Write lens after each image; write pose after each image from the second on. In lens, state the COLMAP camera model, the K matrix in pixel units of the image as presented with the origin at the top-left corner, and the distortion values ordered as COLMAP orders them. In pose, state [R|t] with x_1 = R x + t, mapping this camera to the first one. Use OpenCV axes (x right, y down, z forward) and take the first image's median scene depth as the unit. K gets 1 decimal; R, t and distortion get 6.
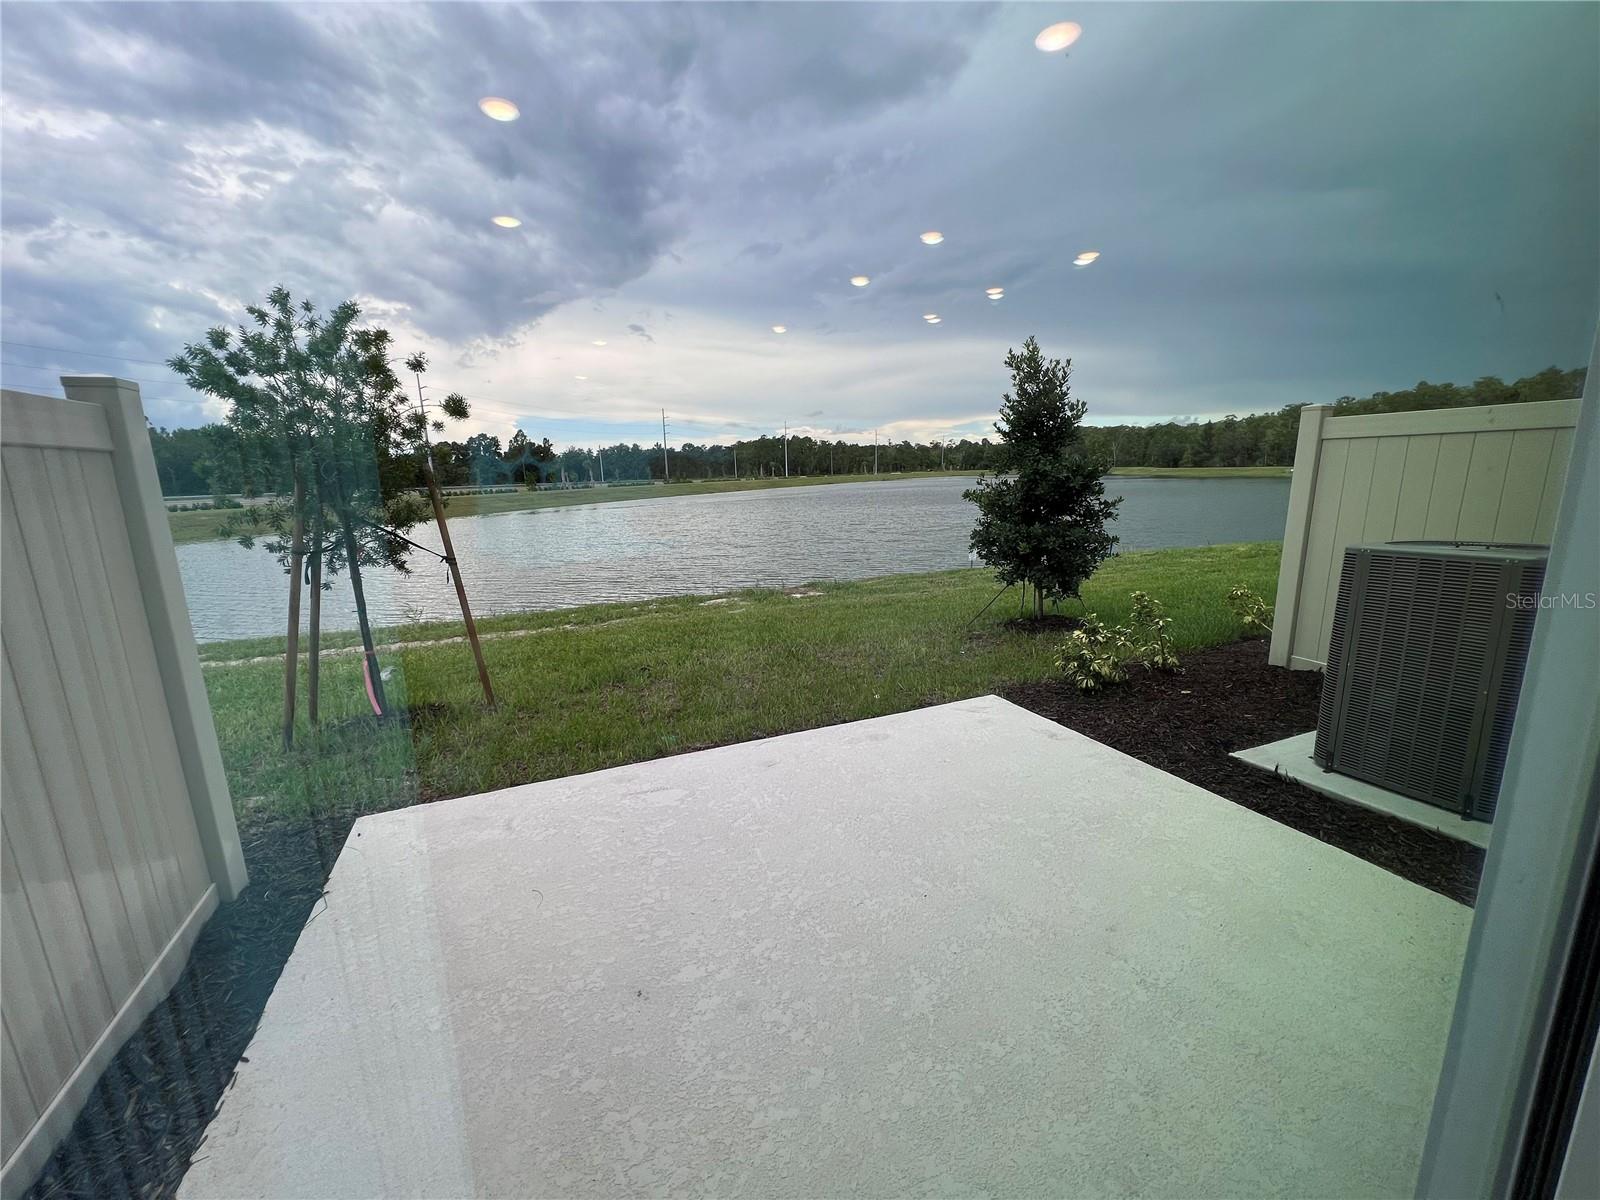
lens RADIAL K [[641.8, 0, 802.8], [0, 641.8, 607.3], [0, 0, 1]] dist [-0.000048, -0.000053]
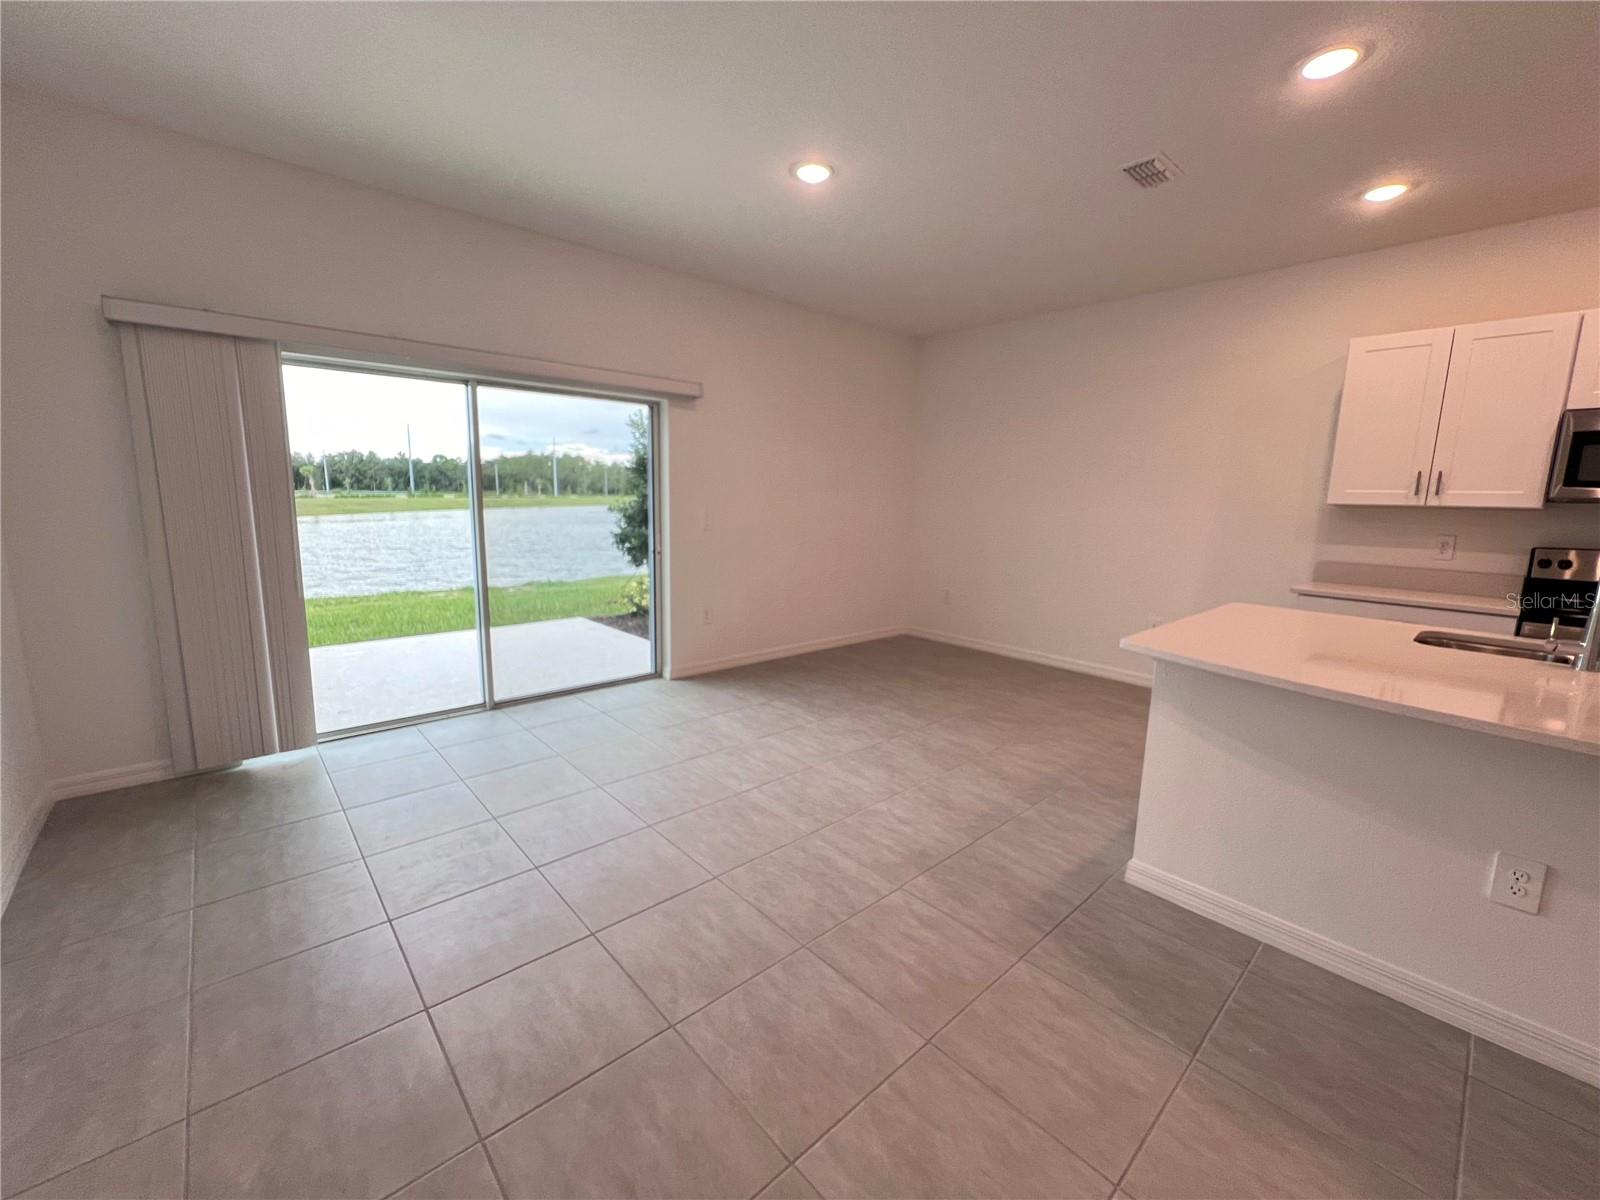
lens RADIAL K [[640.4, 0, 796.8], [0, 640.4, 603.7], [0, 0, 1]] dist [-0.003464, -0.000335]
pose [[0.945392, -0.007349, 0.325853, 0.193305], [0.021260, 0.999007, -0.039151, 0.122104], [-0.325242, 0.043940, 0.944609, -0.578198]]
